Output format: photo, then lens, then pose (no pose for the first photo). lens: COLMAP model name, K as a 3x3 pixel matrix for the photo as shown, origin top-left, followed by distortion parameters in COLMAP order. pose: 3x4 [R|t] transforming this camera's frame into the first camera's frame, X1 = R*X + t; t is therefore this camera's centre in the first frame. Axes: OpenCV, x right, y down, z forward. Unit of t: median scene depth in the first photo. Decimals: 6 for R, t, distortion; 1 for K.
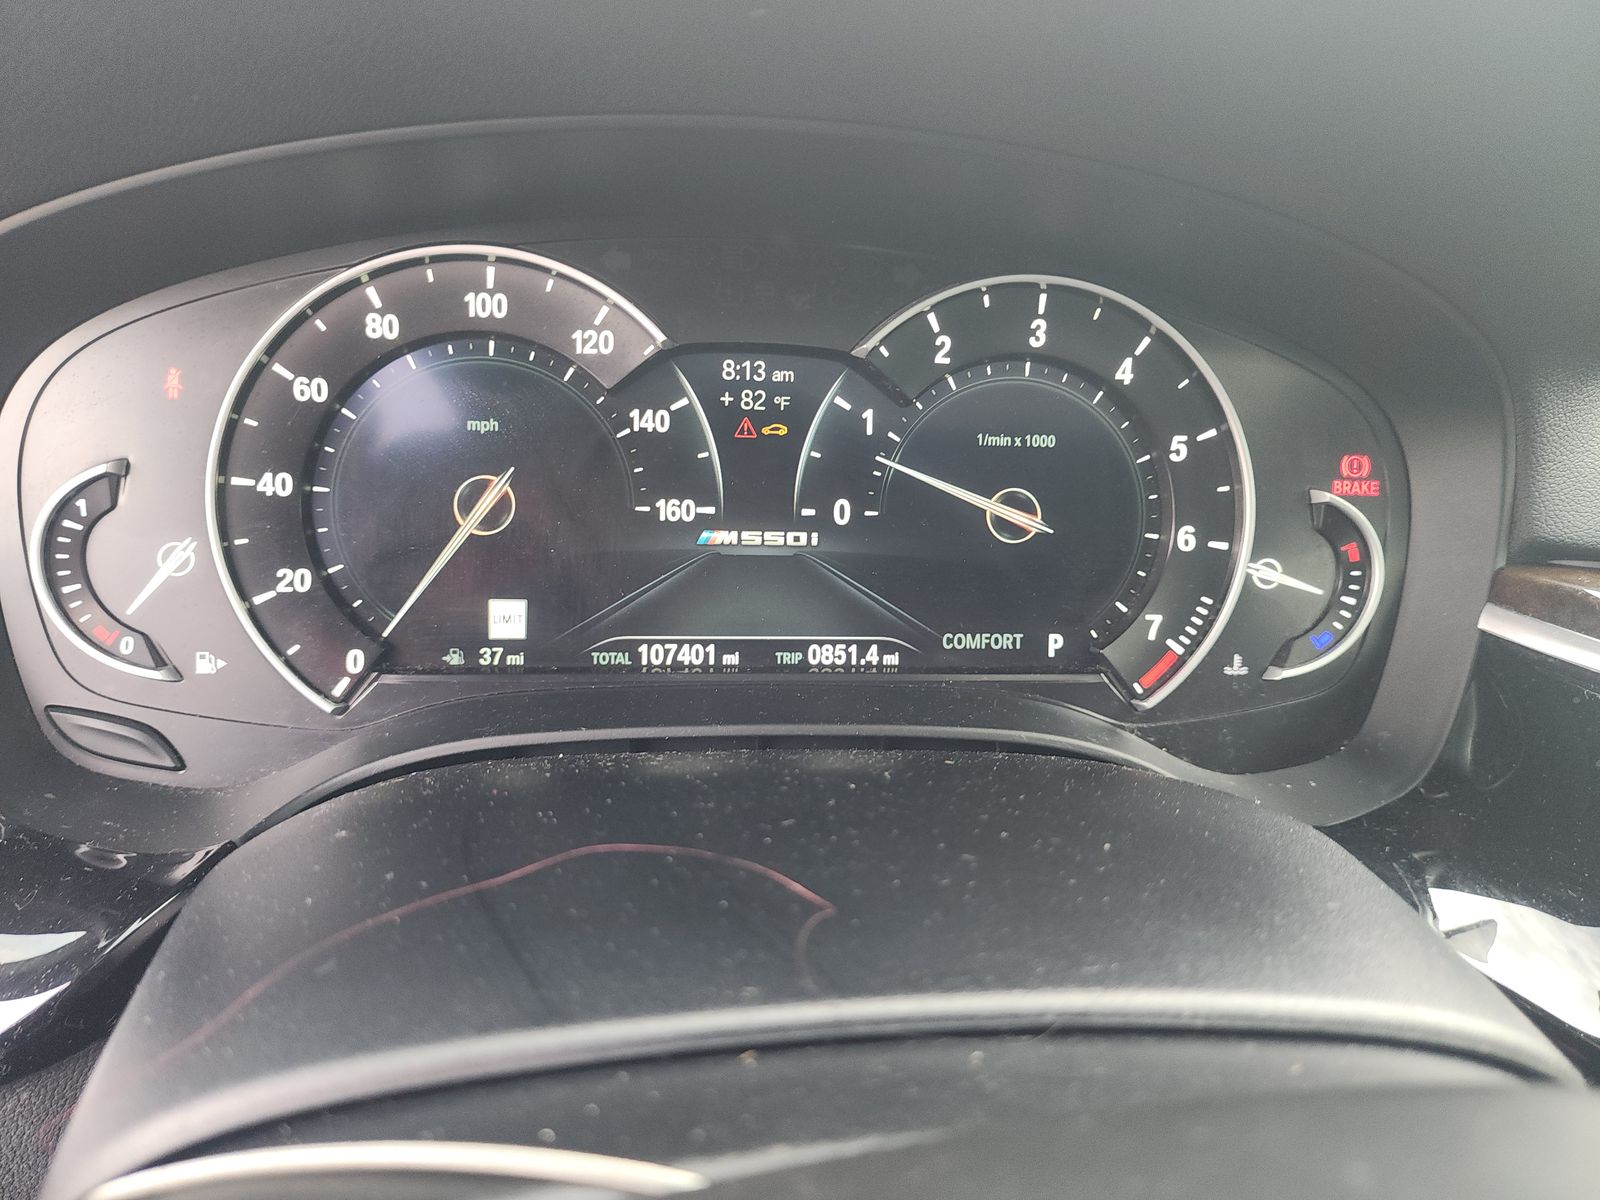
lens RADIAL K [[1071.3, 0, 842.5], [0, 1071.3, 579.5], [0, 0, 1]] dist [0.024907, -0.034719]
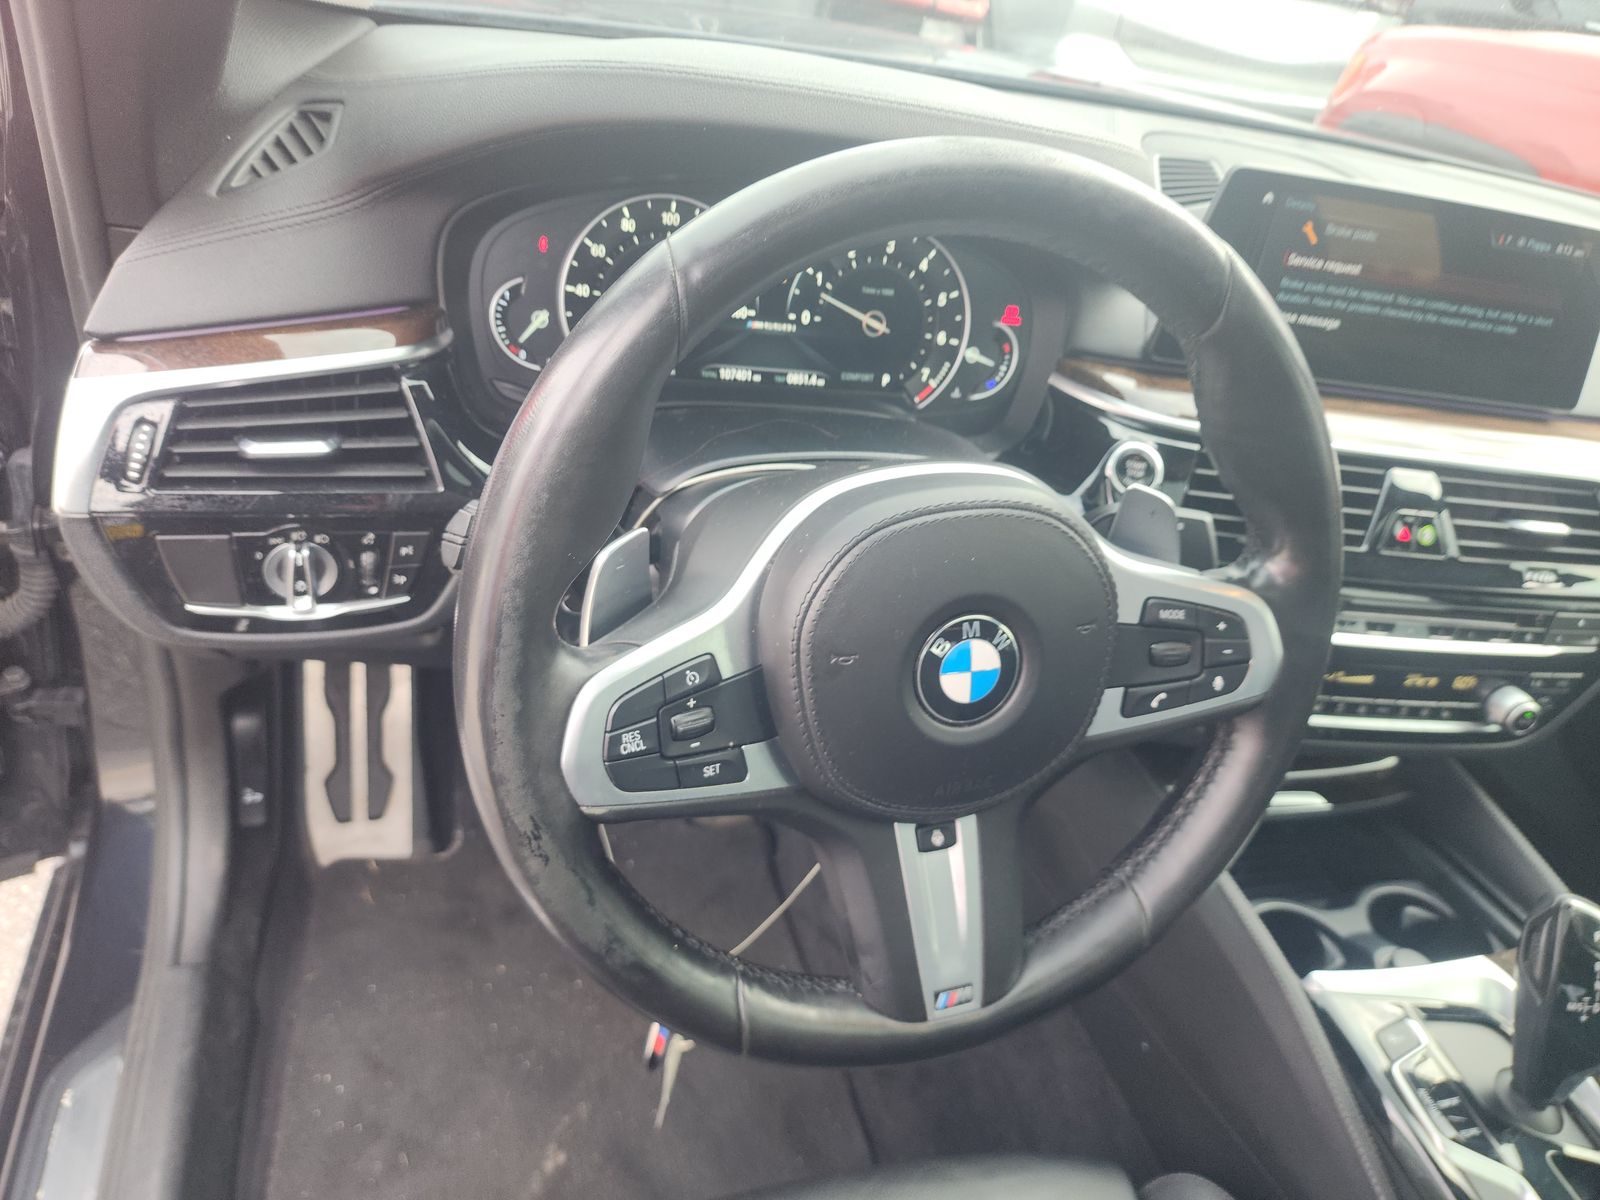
lens RADIAL K [[1071.3, 0, 801.2], [0, 1071.3, 590.8], [0, 0, 1]] dist [0.024907, -0.034719]
pose [[0.977979, 0.016519, 0.208049, -0.488200], [-0.063758, 0.972853, 0.222466, -0.001889], [-0.198726, -0.230832, 0.952483, -1.386080]]
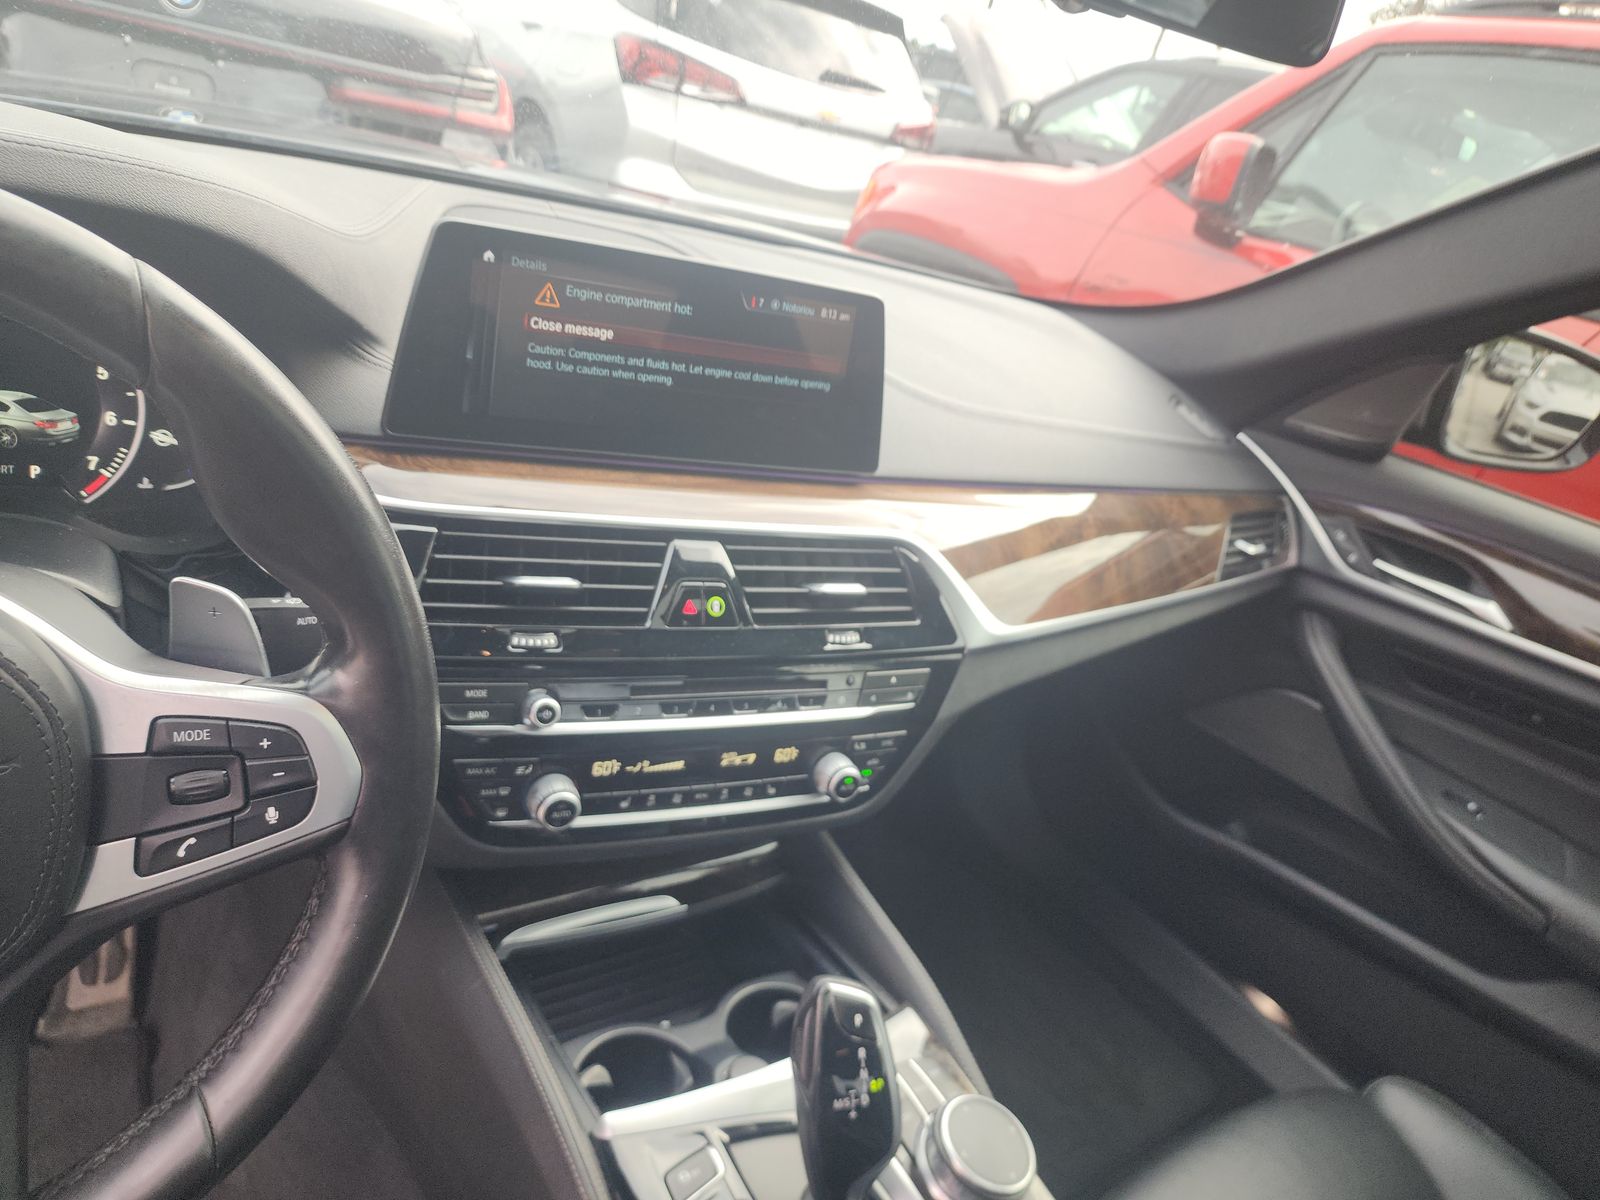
lens RADIAL K [[1071.3, 0, 785.4], [0, 1071.3, 607.2], [0, 0, 1]] dist [0.024907, -0.034719]
pose [[0.872217, -0.047584, 0.486799, 0.428424], [-0.016219, 0.991896, 0.126016, 0.037361], [-0.488850, -0.117809, 0.864376, -1.384277]]
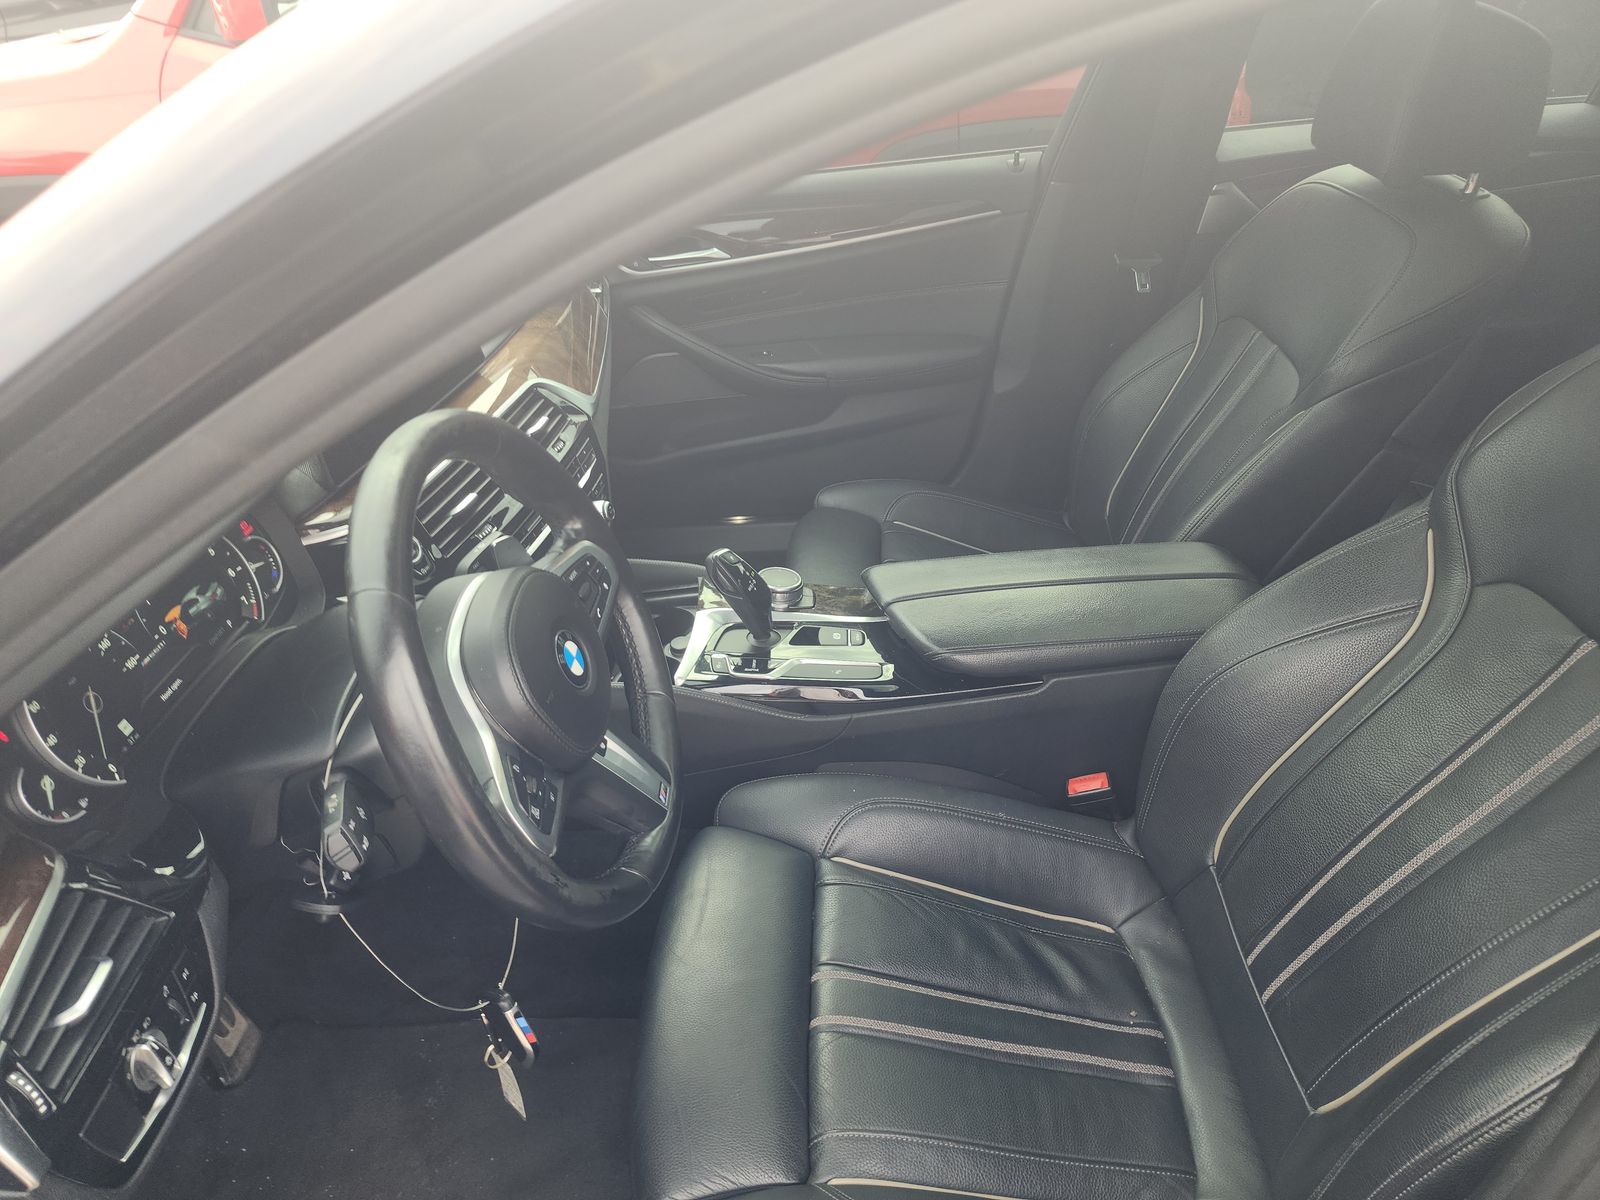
lens RADIAL K [[1071.3, 0, 801.8], [0, 1071.3, 595.1], [0, 0, 1]] dist [0.024907, -0.034719]
pose [[0.141690, -0.574085, 0.806443, -2.045985], [0.413076, 0.774634, 0.478864, -0.815123], [-0.899606, 0.265272, 0.346899, -1.597427]]
